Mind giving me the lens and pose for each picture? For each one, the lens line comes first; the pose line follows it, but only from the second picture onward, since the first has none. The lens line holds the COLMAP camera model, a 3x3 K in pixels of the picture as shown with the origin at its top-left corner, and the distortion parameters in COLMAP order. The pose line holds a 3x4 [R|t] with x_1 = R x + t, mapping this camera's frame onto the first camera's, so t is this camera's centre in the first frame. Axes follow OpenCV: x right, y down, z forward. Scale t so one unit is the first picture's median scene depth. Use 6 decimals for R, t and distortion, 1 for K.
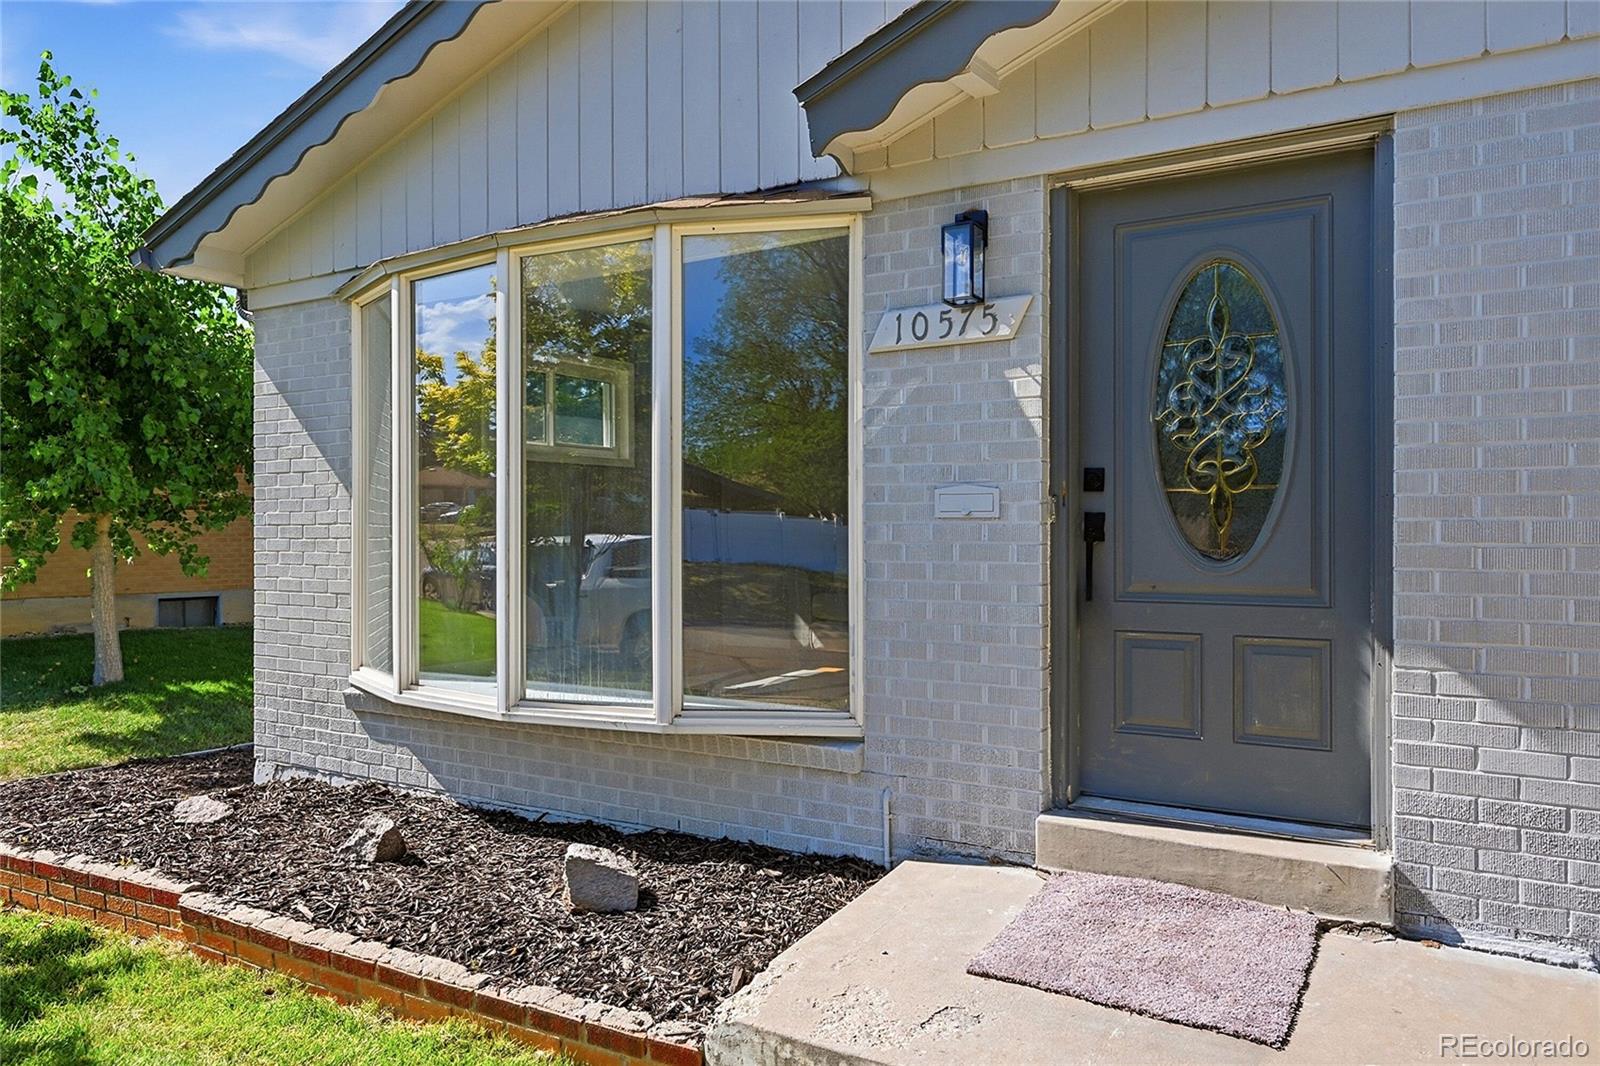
lens RADIAL K [[1122.7, 0, 796.7], [0, 1122.7, 524.7], [0, 0, 1]] dist [-0.003436, -0.000841]
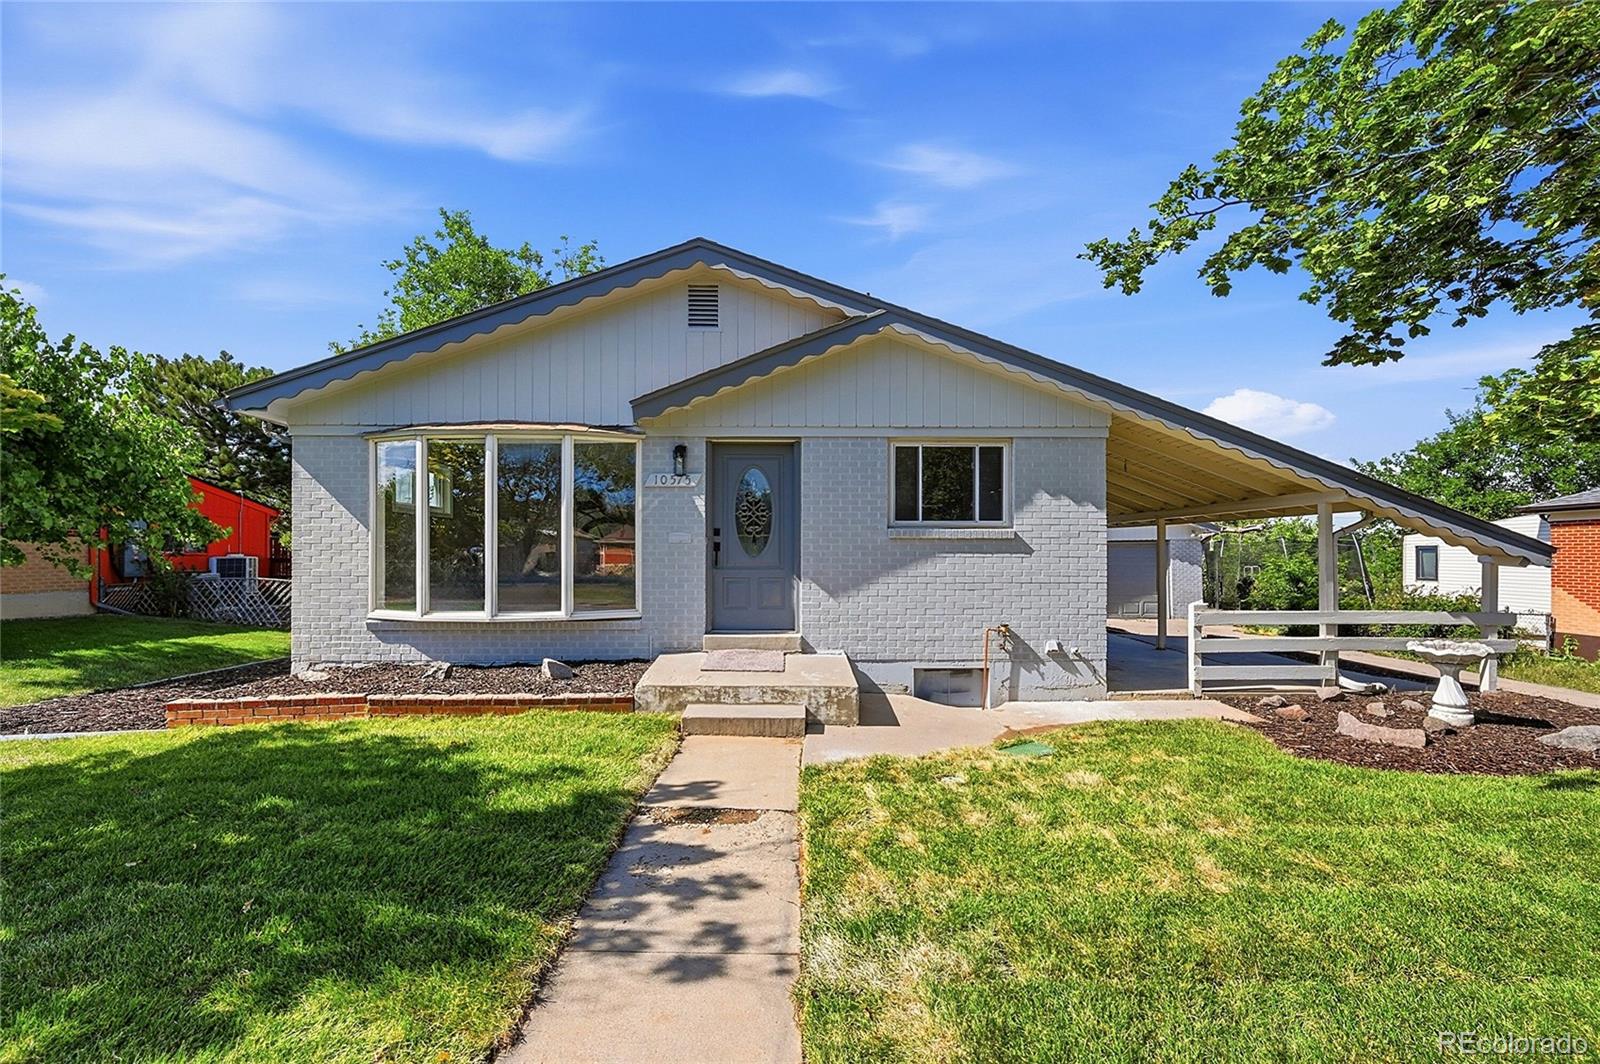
lens RADIAL K [[630.8, 0, 799.3], [0, 630.8, 538.2], [0, 0, 1]] dist [-0.000795, 0.000202]
pose [[0.843908, 0.019082, 0.536148, -0.500106], [-0.005168, 0.999610, -0.027442, 0.026288], [-0.536463, 0.020388, 0.843678, -0.643815]]
